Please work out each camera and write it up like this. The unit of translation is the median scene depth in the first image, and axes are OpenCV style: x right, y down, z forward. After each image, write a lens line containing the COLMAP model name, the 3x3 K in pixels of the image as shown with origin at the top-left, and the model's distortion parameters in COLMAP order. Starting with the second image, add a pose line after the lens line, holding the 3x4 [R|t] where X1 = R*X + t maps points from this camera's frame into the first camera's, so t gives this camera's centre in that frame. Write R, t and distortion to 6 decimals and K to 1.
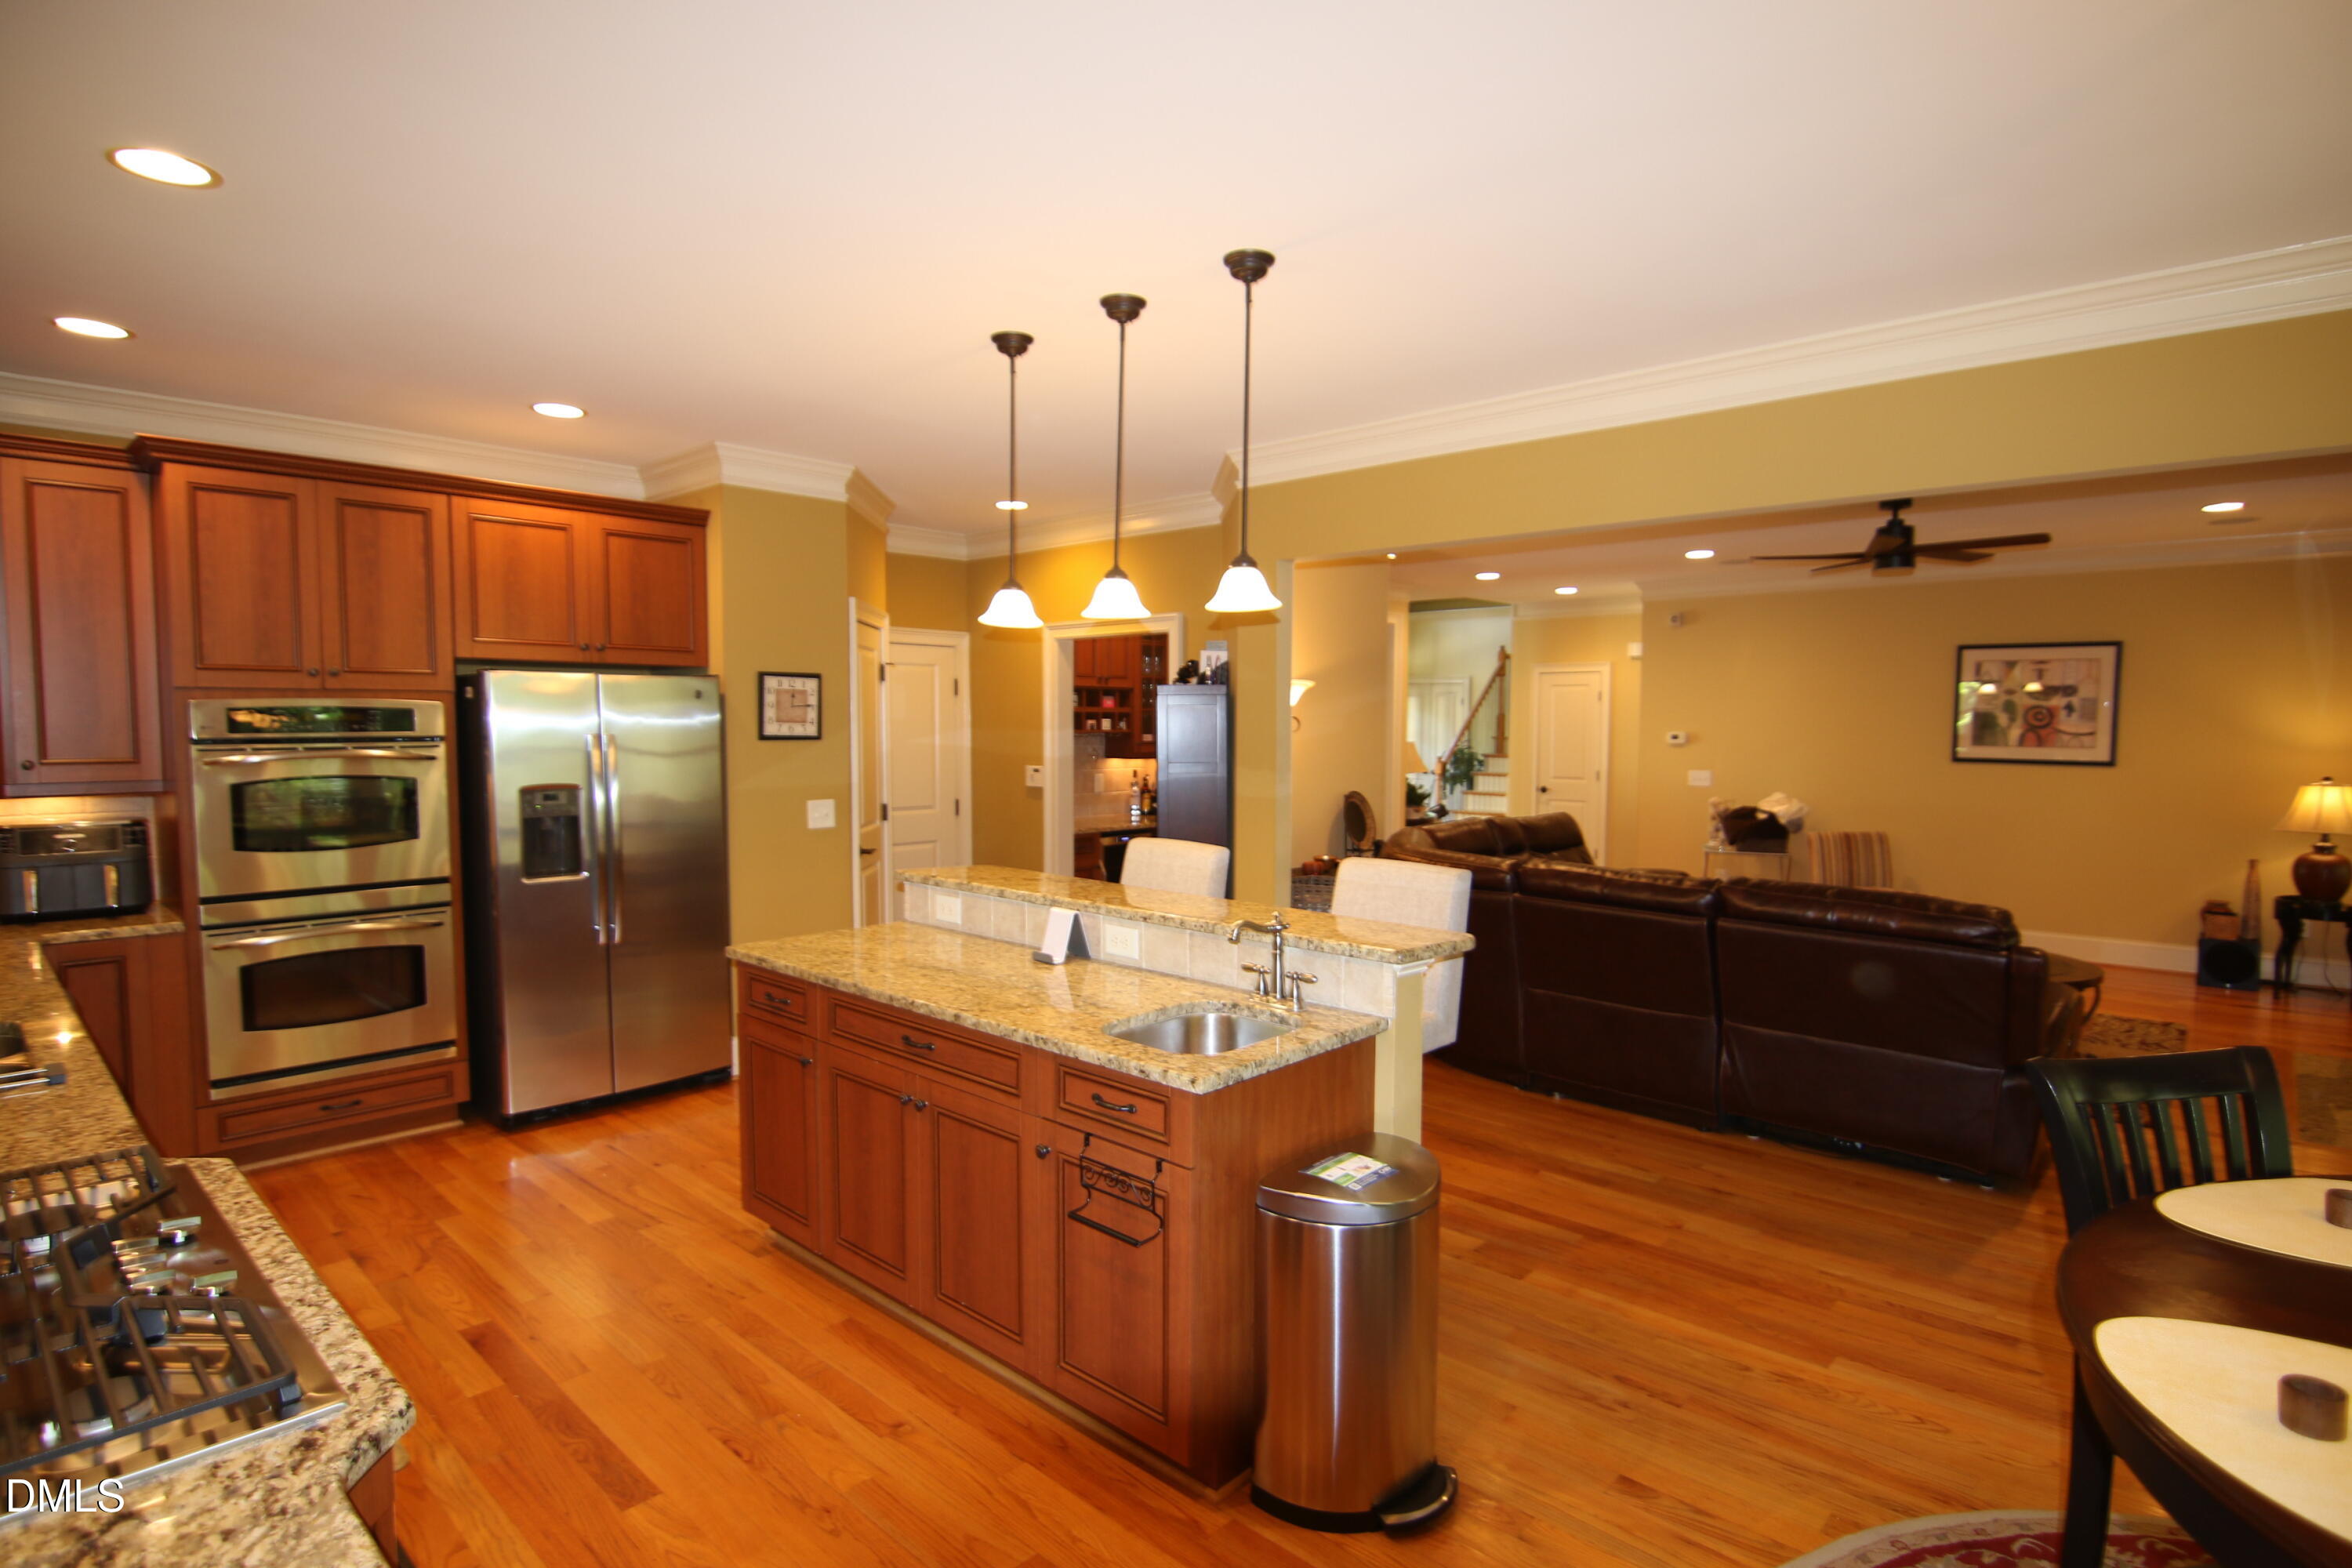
lens RADIAL K [[1187.1, 0, 1194.8], [0, 1187.1, 792.0], [0, 0, 1]] dist [-0.009253, -0.009140]
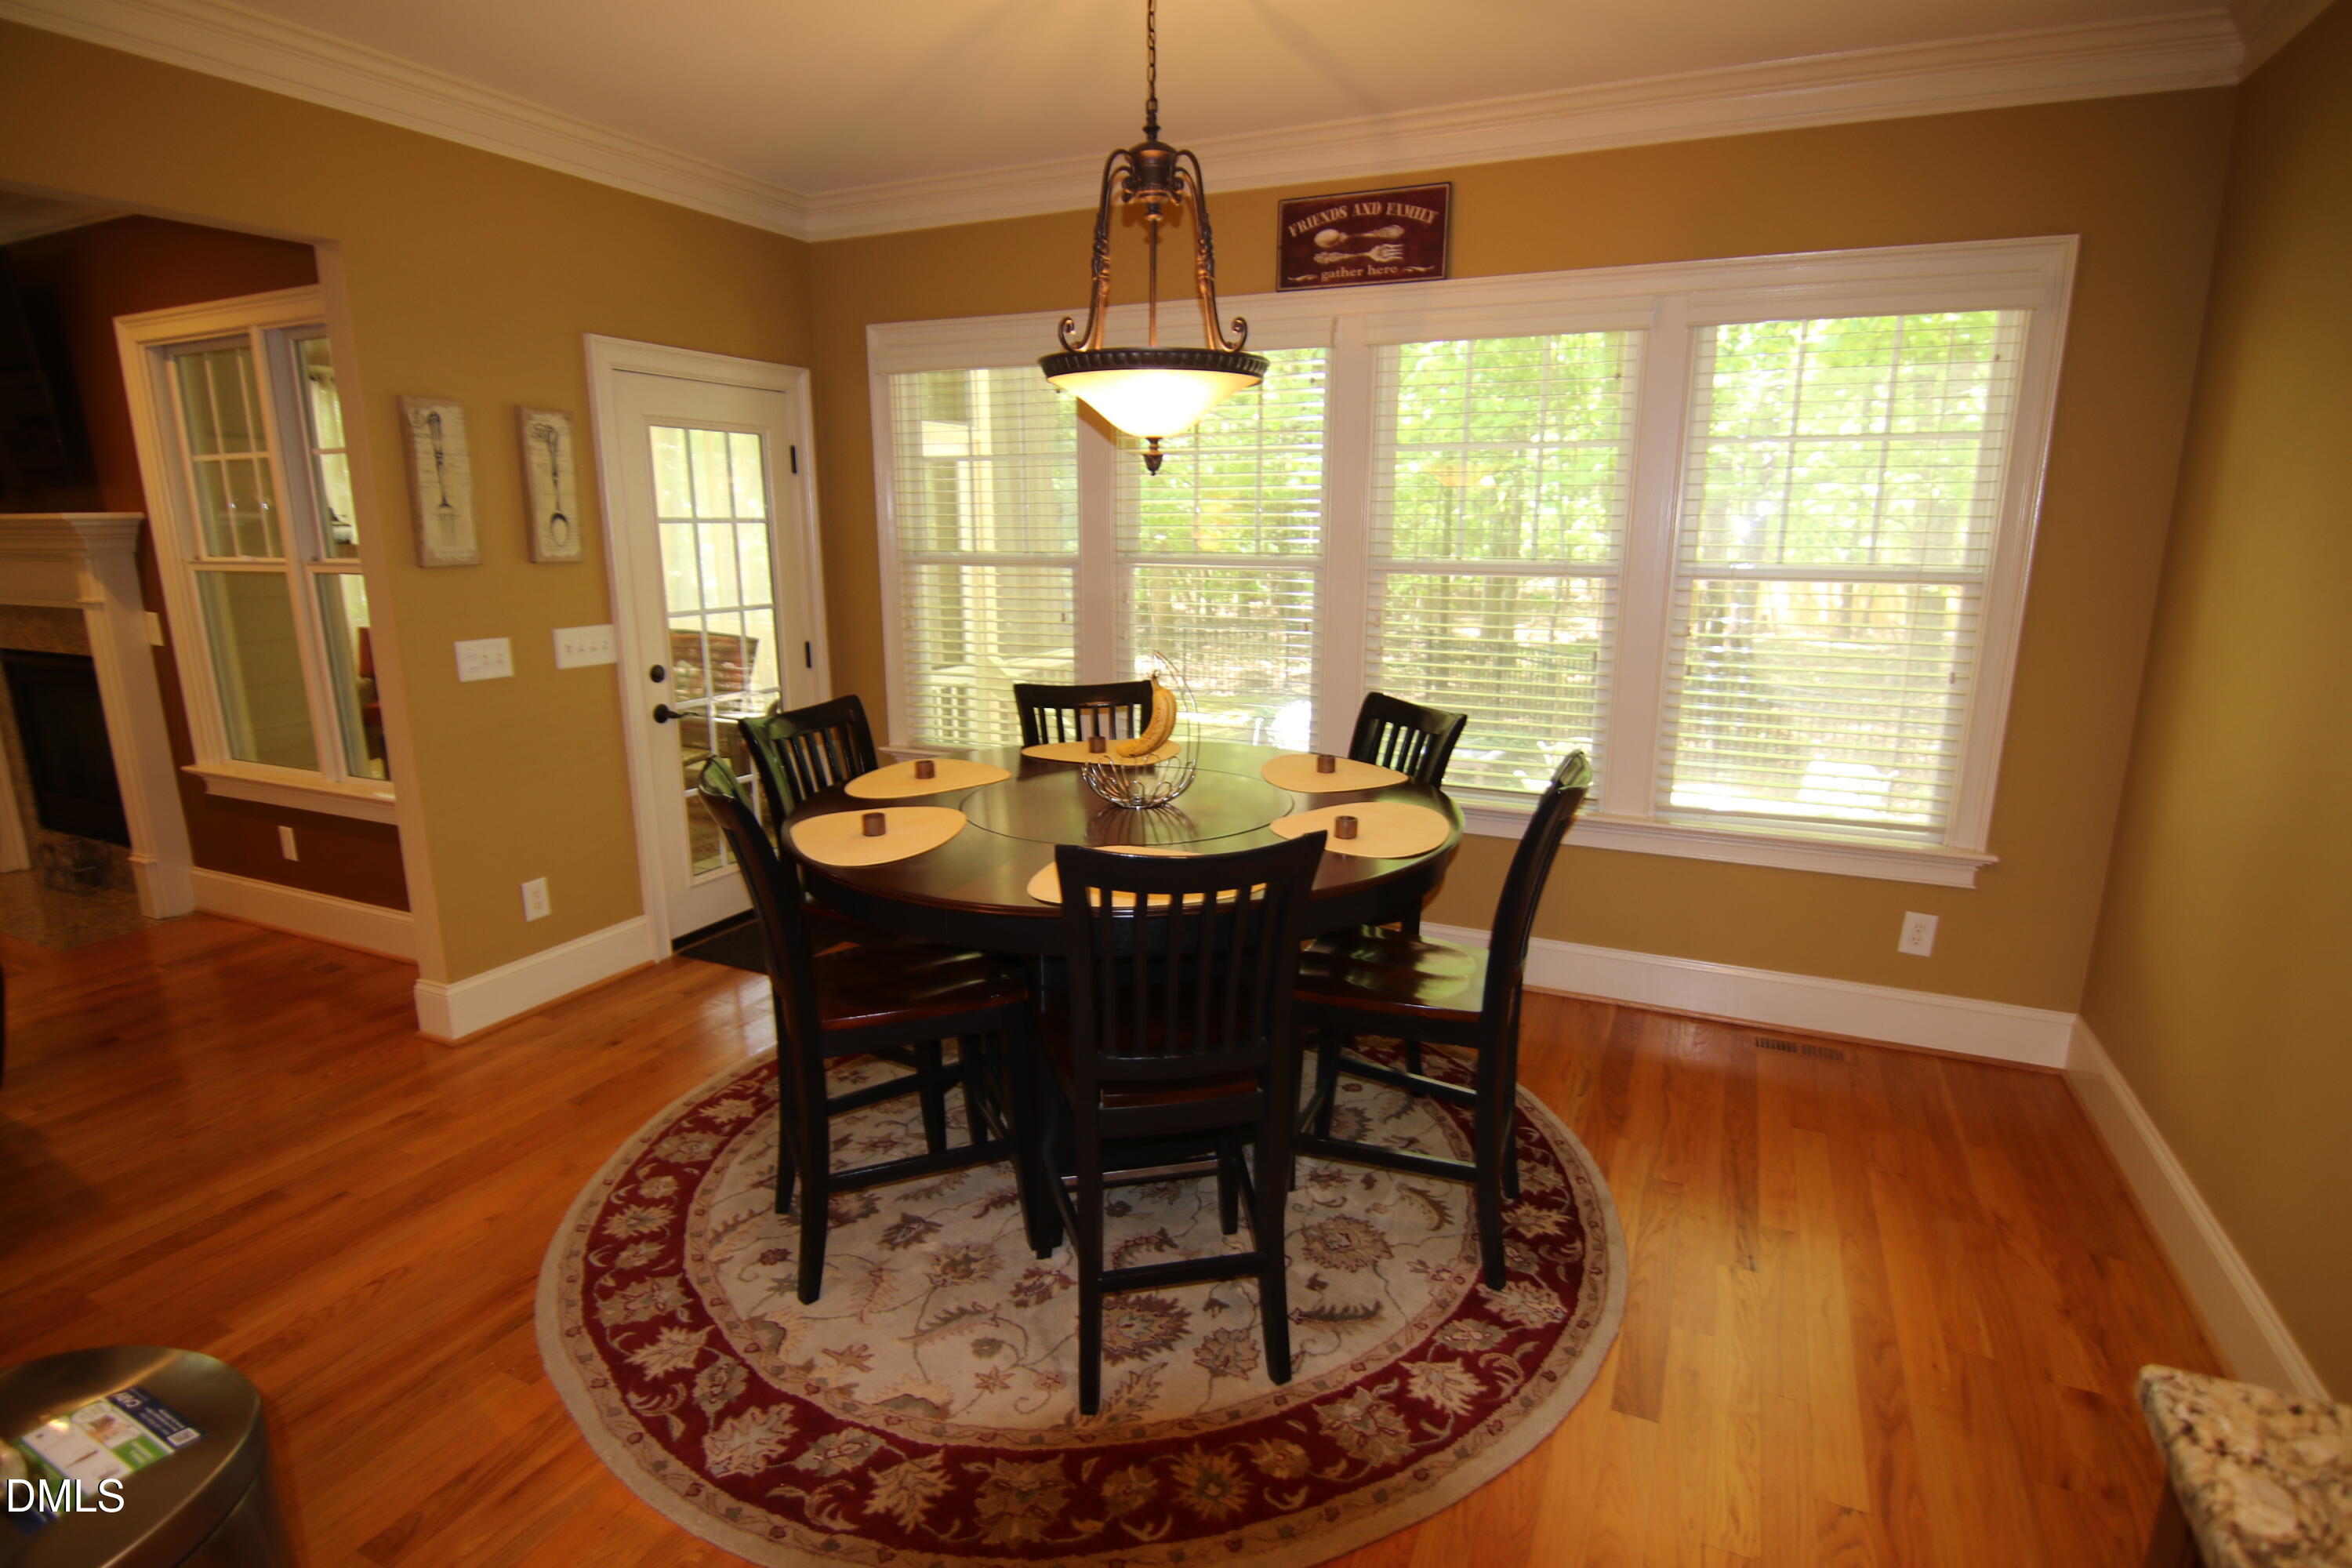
lens RADIAL K [[1187.1, 0, 1182.3], [0, 1187.1, 804.6], [0, 0, 1]] dist [-0.009253, -0.009140]
pose [[-0.299345, -0.226025, 0.926987, -0.172206], [0.053438, 0.966041, 0.252804, -0.012012], [-0.952647, 0.125212, -0.277101, 0.312562]]
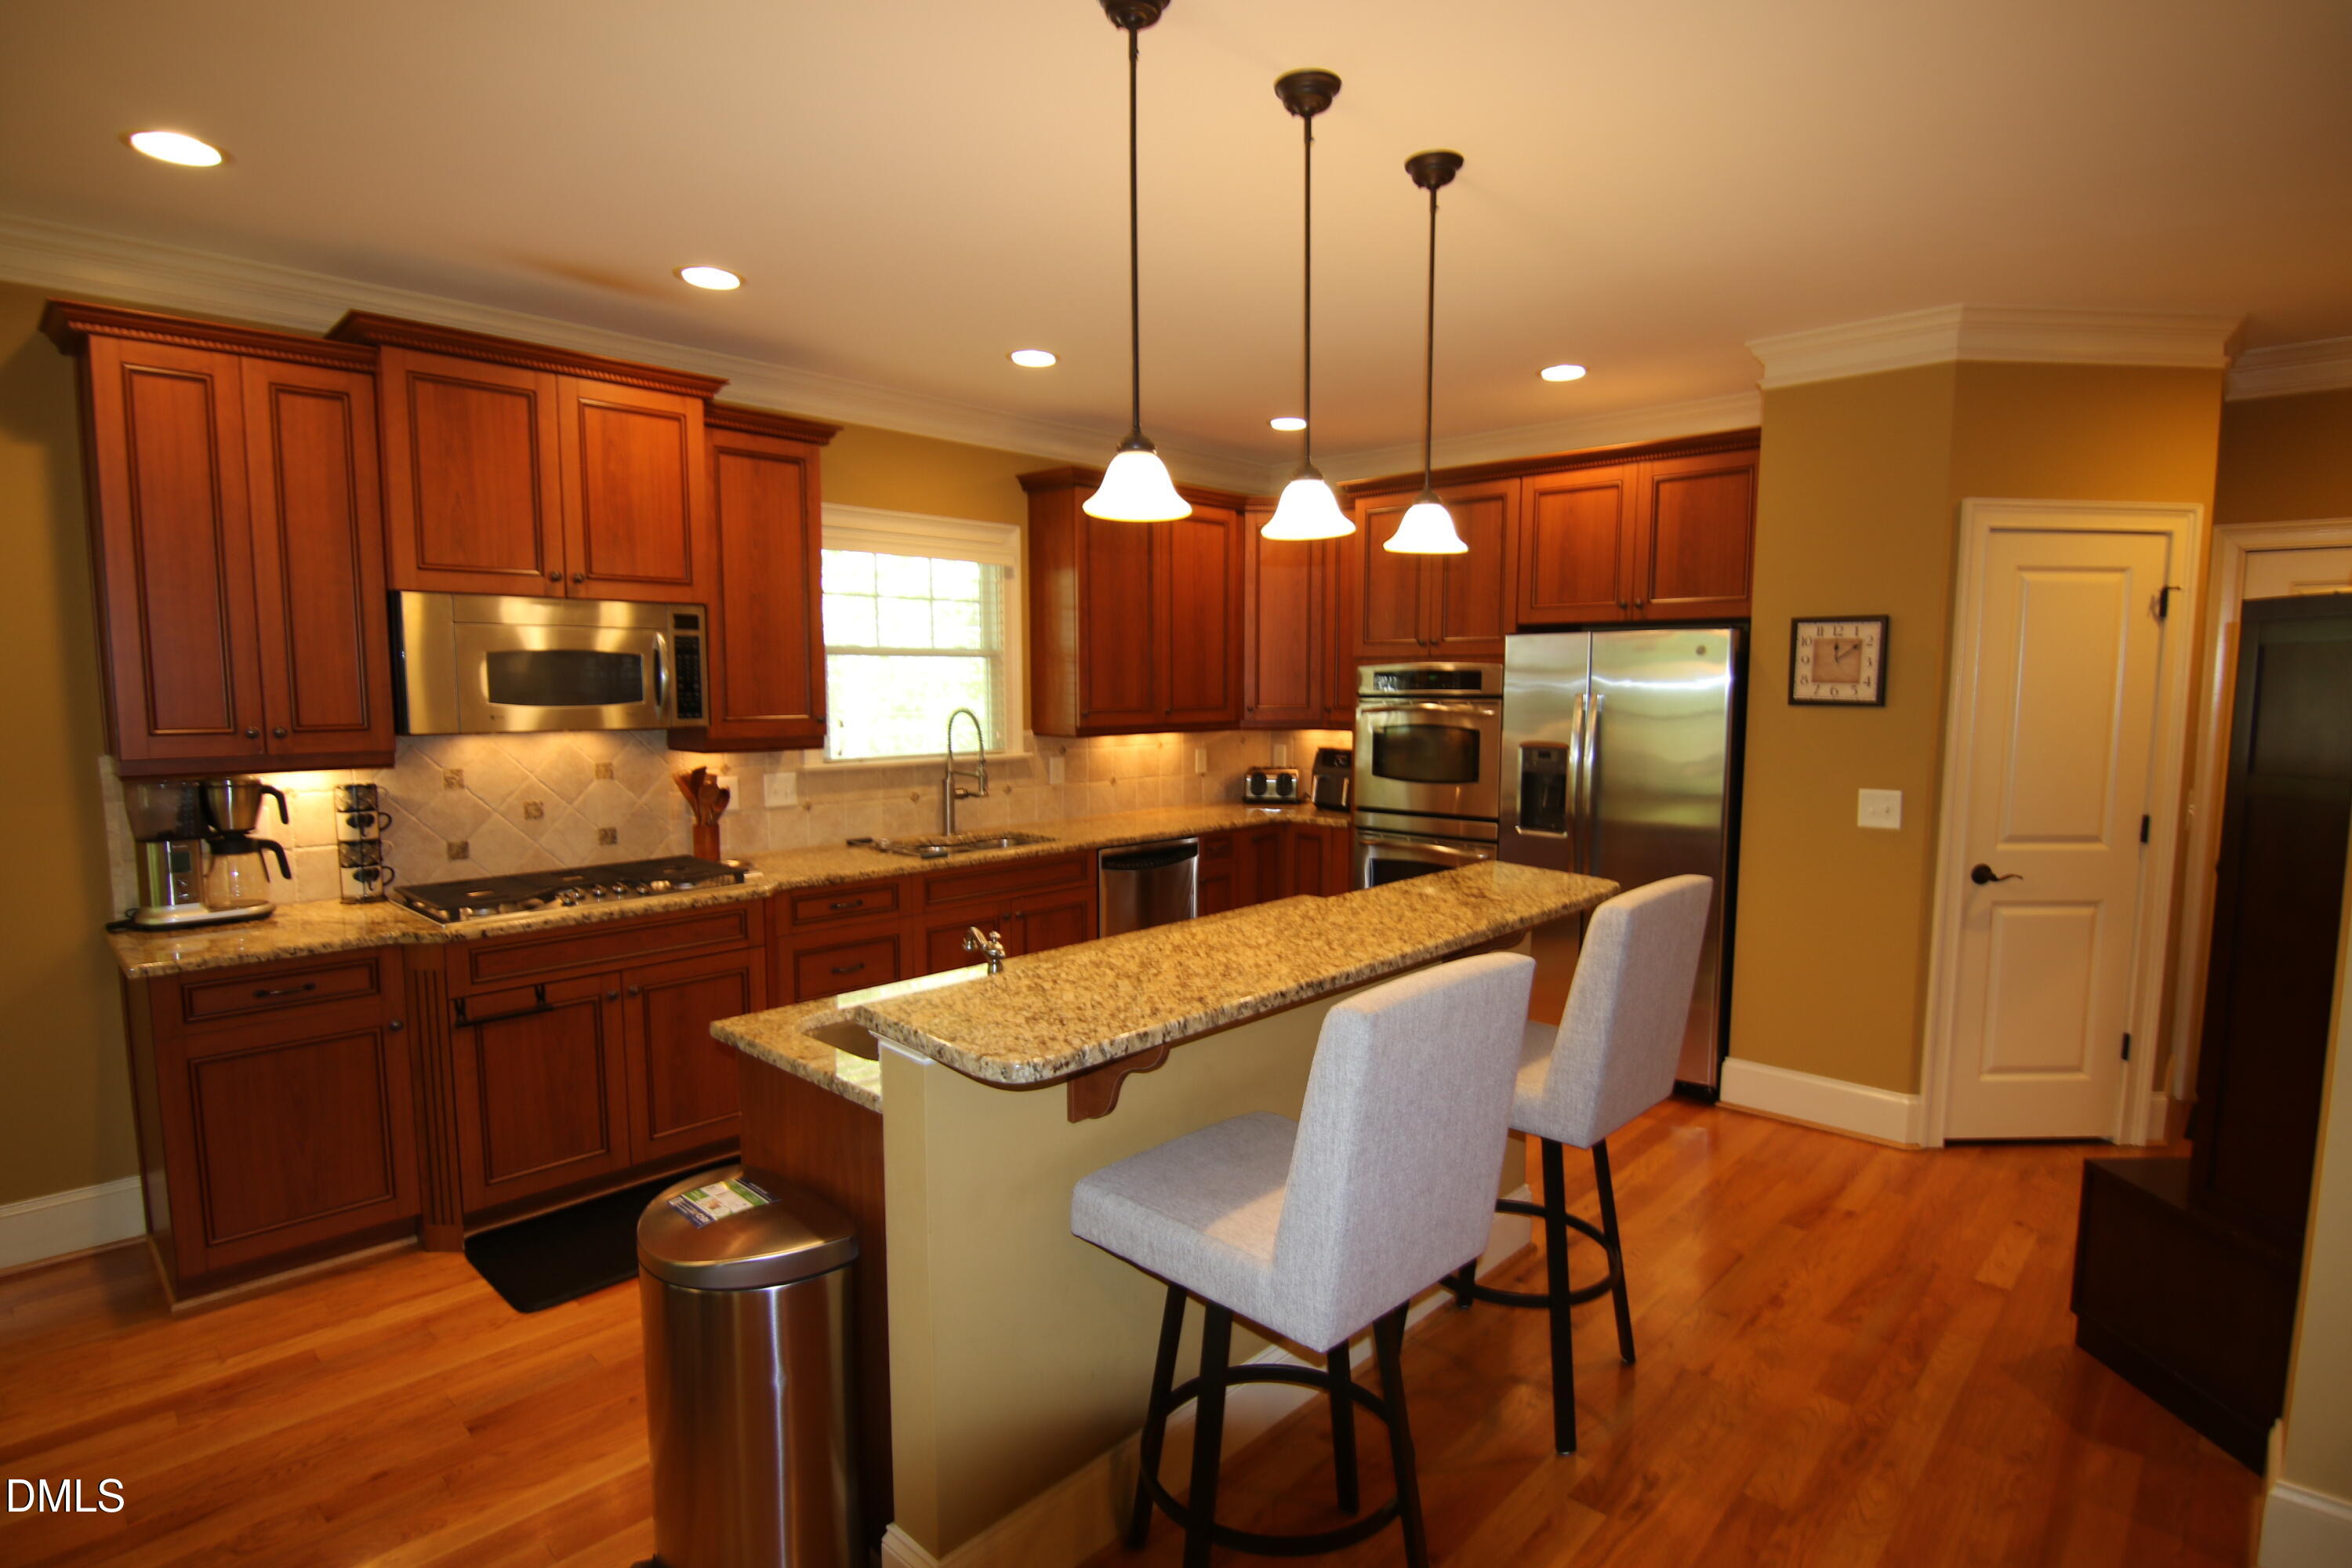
lens RADIAL K [[1187.1, 0, 1196.2], [0, 1187.1, 800.9], [0, 0, 1]] dist [-0.009253, -0.009140]
pose [[-0.015533, 0.097244, -0.995139, 0.434004], [-0.062286, 0.993232, 0.098030, -0.033003], [0.997937, 0.063506, -0.009371, 0.611801]]
